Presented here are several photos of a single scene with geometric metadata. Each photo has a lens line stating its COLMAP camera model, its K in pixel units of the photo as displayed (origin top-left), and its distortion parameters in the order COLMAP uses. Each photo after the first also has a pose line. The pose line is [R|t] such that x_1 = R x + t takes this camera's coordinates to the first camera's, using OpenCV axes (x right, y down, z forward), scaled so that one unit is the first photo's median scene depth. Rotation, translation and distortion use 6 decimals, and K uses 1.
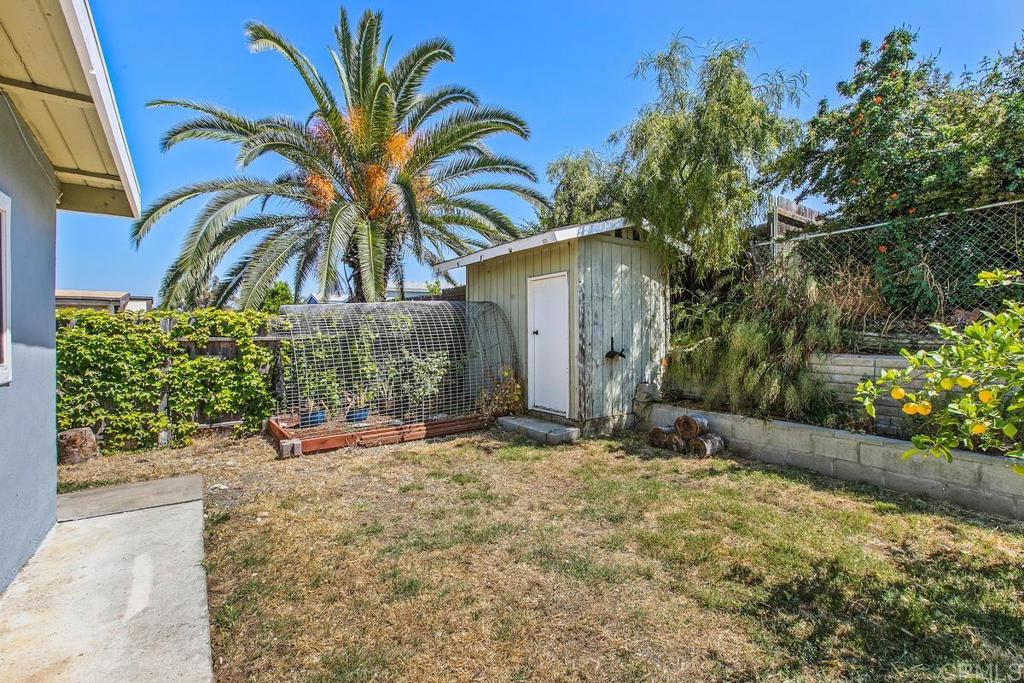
lens RADIAL K [[440.8, 0, 512.0], [0, 440.8, 341.5], [0, 0, 1]] dist [0.000861, -0.000023]
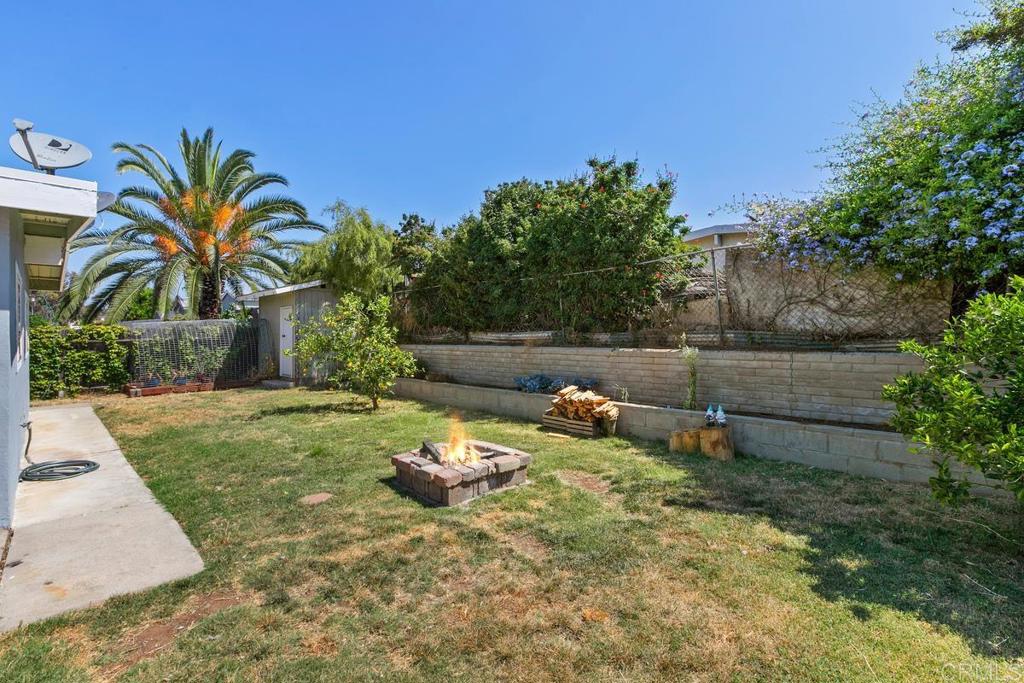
lens RADIAL K [[457.0, 0, 516.1], [0, 457.0, 332.4], [0, 0, 1]] dist [-0.001968, -0.000888]
pose [[0.983356, -0.006944, 0.181558, 0.718046], [0.010196, 0.999804, -0.016985, 0.008123], [-0.181405, 0.018554, 0.983233, -1.187777]]
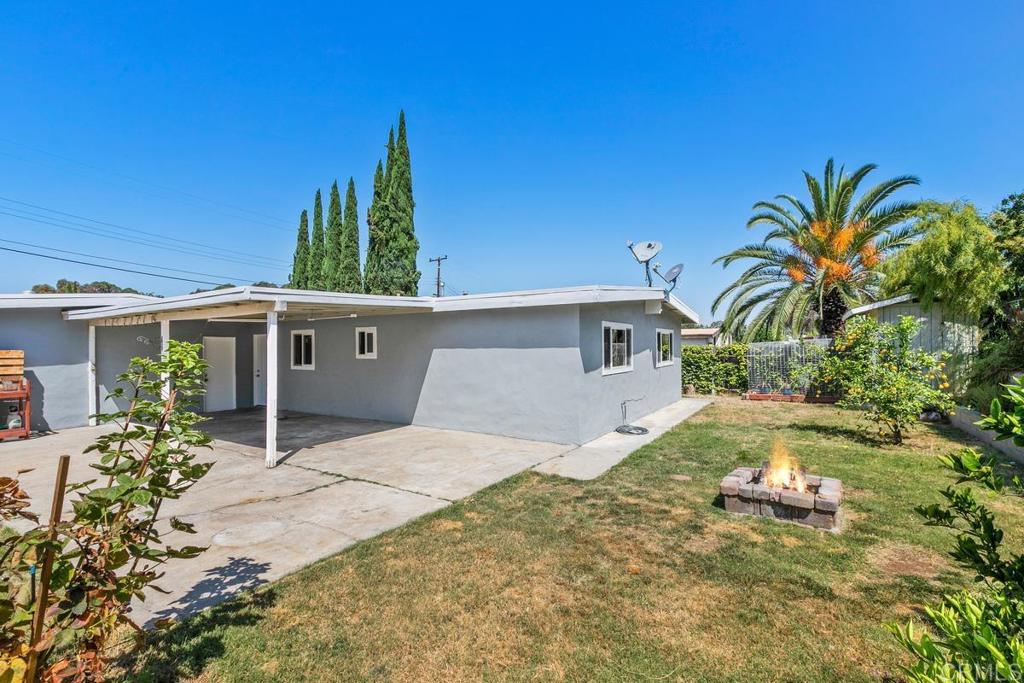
lens RADIAL K [[465.0, 0, 514.9], [0, 465.0, 344.0], [0, 0, 1]] dist [-0.000013, -0.000552]
pose [[0.382657, -0.004942, -0.923877, 1.328865], [-0.012556, 0.999866, -0.010549, -0.031076], [0.923805, 0.015637, 0.382544, -1.178930]]
